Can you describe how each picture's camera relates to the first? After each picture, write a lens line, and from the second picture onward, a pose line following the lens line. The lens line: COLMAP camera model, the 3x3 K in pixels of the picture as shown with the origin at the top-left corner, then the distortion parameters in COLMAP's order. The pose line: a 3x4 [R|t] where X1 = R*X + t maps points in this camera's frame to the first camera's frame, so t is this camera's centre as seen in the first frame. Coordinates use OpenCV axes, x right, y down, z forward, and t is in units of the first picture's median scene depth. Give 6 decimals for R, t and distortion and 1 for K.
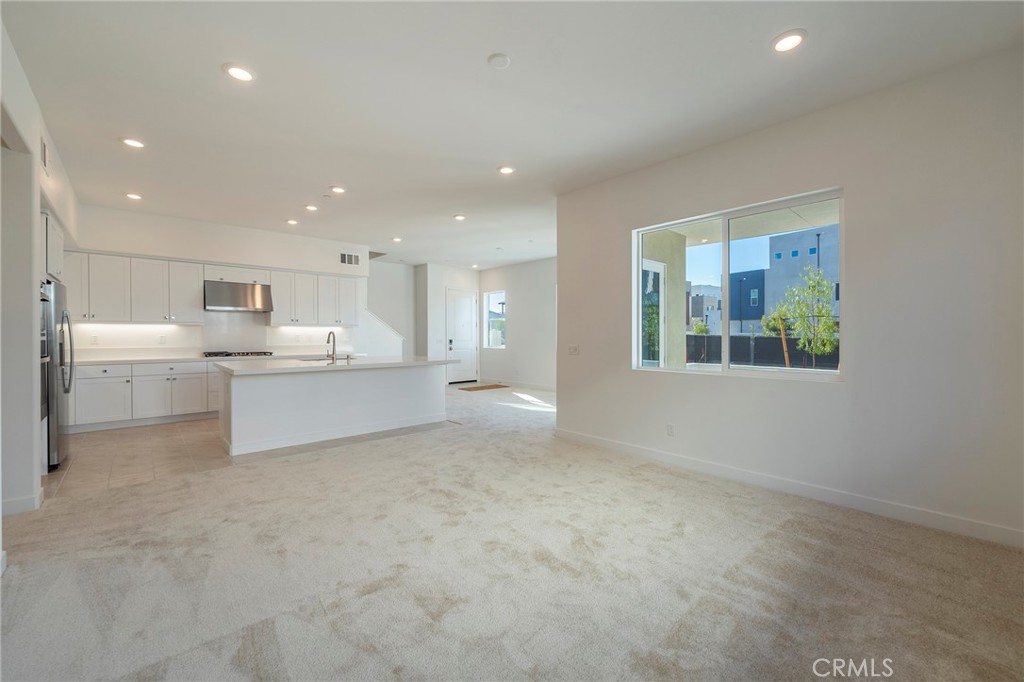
lens RADIAL K [[416.4, 0, 515.6], [0, 416.4, 331.2], [0, 0, 1]] dist [0.002961, -0.002108]
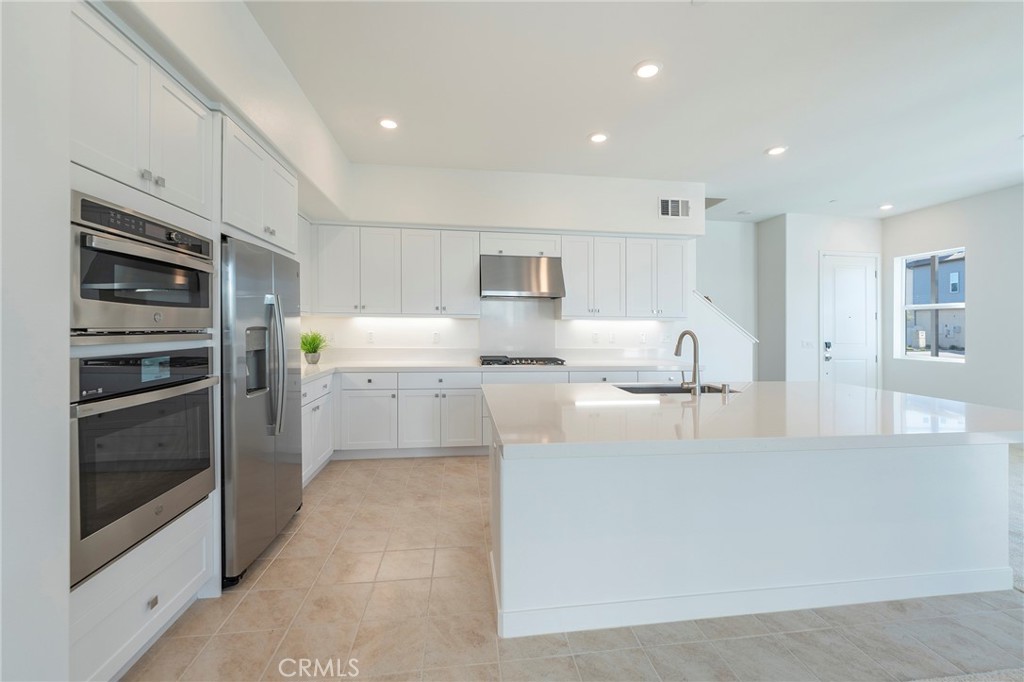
lens RADIAL K [[416.4, 0, 513.6], [0, 416.4, 324.7], [0, 0, 1]] dist [0.002961, -0.002108]
pose [[0.820373, 0.002671, -0.571823, -0.299371], [-0.003071, 0.999995, 0.000266, -0.004311], [0.571821, 0.001538, 0.820377, 0.456522]]
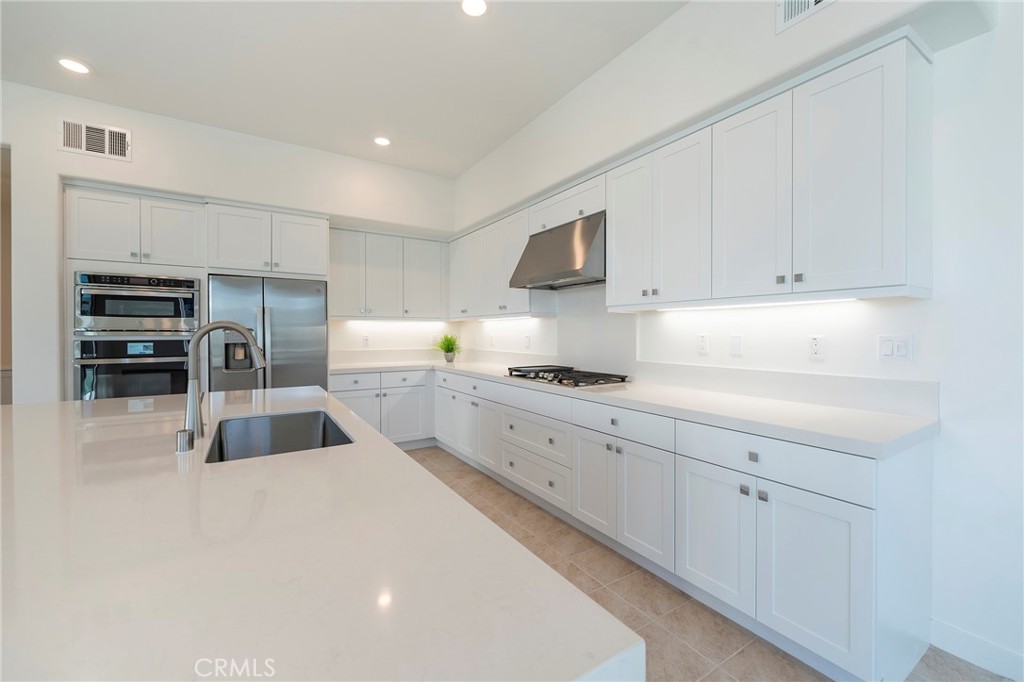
lens RADIAL K [[416.4, 0, 511.0], [0, 416.4, 336.3], [0, 0, 1]] dist [0.002961, -0.002108]
pose [[-0.185007, 0.006744, -0.982714, -0.197880], [0.005804, 0.999967, 0.005769, 0.008125], [0.982720, -0.004637, -0.185040, 1.076585]]
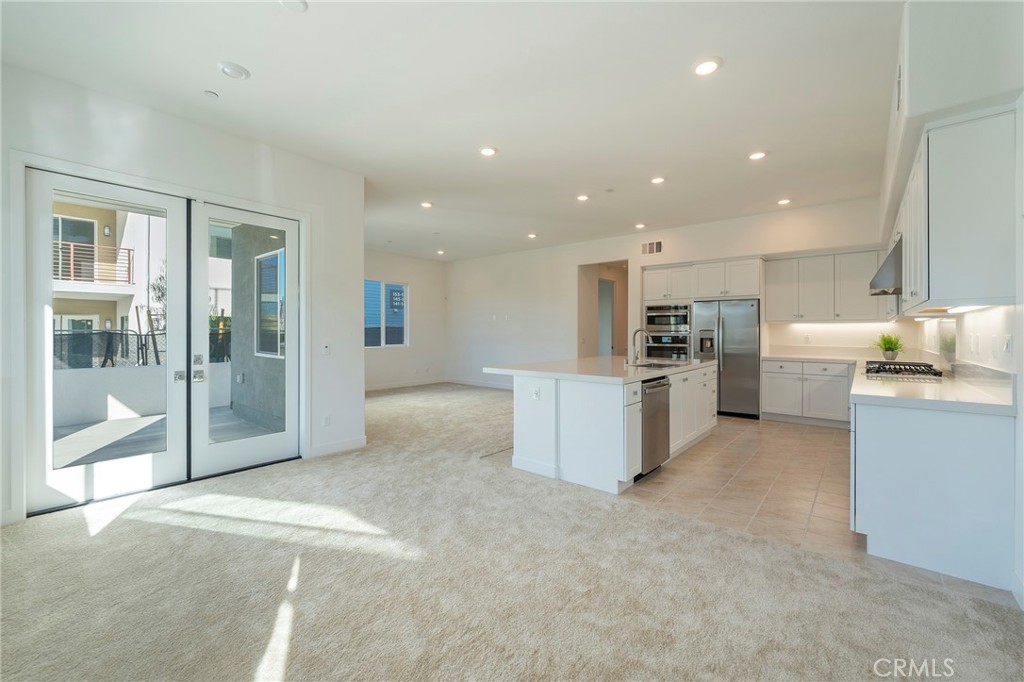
lens RADIAL K [[416.4, 0, 513.6], [0, 416.4, 333.4], [0, 0, 1]] dist [0.002961, -0.002108]
pose [[-0.992210, -0.003633, -0.124520, -0.086407], [-0.003392, 0.999992, -0.002142, 0.010812], [0.124527, -0.001703, -0.992215, 1.560940]]
